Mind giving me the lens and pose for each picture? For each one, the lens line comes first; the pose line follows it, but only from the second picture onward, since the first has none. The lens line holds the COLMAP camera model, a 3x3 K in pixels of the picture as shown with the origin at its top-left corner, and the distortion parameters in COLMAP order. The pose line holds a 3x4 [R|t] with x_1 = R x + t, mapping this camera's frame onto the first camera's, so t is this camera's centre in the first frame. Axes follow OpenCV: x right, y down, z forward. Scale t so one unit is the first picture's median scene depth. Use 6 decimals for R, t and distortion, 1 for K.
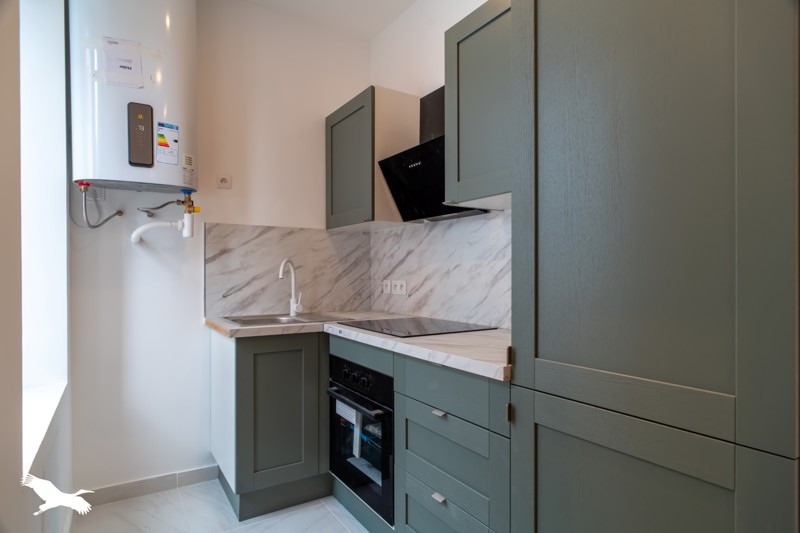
lens RADIAL K [[455.4, 0, 400.0], [0, 455.4, 266.5], [0, 0, 1]] dist [-0.004898, -0.000230]
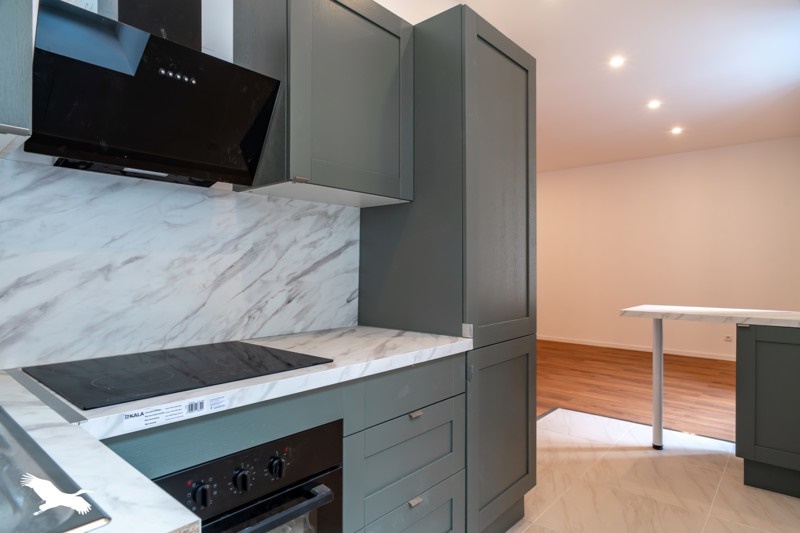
lens RADIAL K [[449.4, 0, 404.3], [0, 449.4, 268.0], [0, 0, 1]] dist [-0.000647, 0.000305]
pose [[-0.274625, 0.003656, 0.961544, -0.606912], [-0.012946, 0.999888, -0.007499, 0.012605], [-0.961464, -0.014508, -0.274547, 0.942141]]
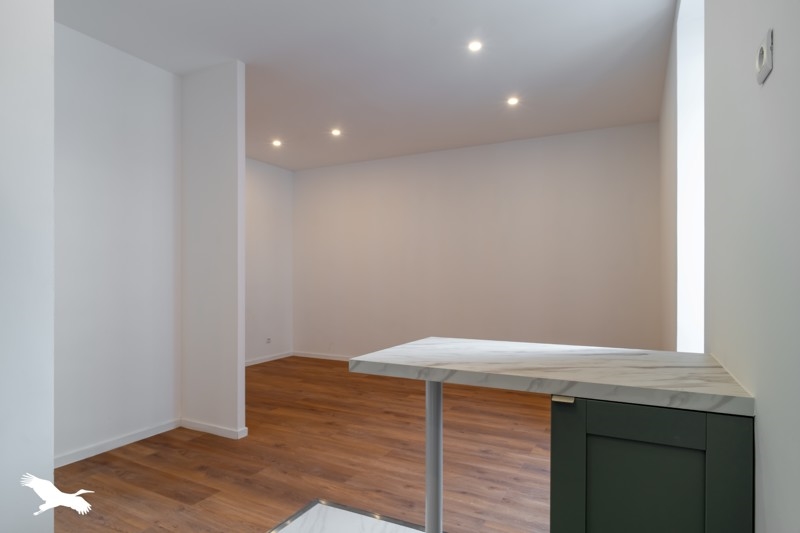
lens RADIAL K [[449.4, 0, 404.3], [0, 449.4, 268.0], [0, 0, 1]] dist [-0.000647, 0.000305]
pose [[-0.498105, 0.017418, 0.866942, -0.088936], [-0.012409, 0.999553, -0.027212, 0.004854], [-0.867028, -0.024312, -0.497666, 0.191482]]
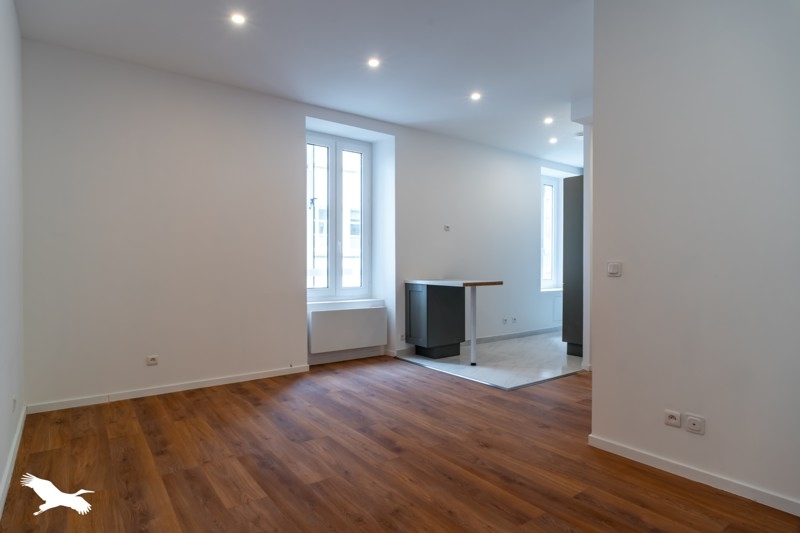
lens RADIAL K [[449.4, 0, 404.3], [0, 449.4, 268.0], [0, 0, 1]] dist [-0.000647, 0.000305]
pose [[0.069875, 0.007615, -0.997527, 2.930322], [0.011957, 0.999893, 0.008471, 0.027672], [0.997484, -0.012520, 0.069777, -0.783250]]
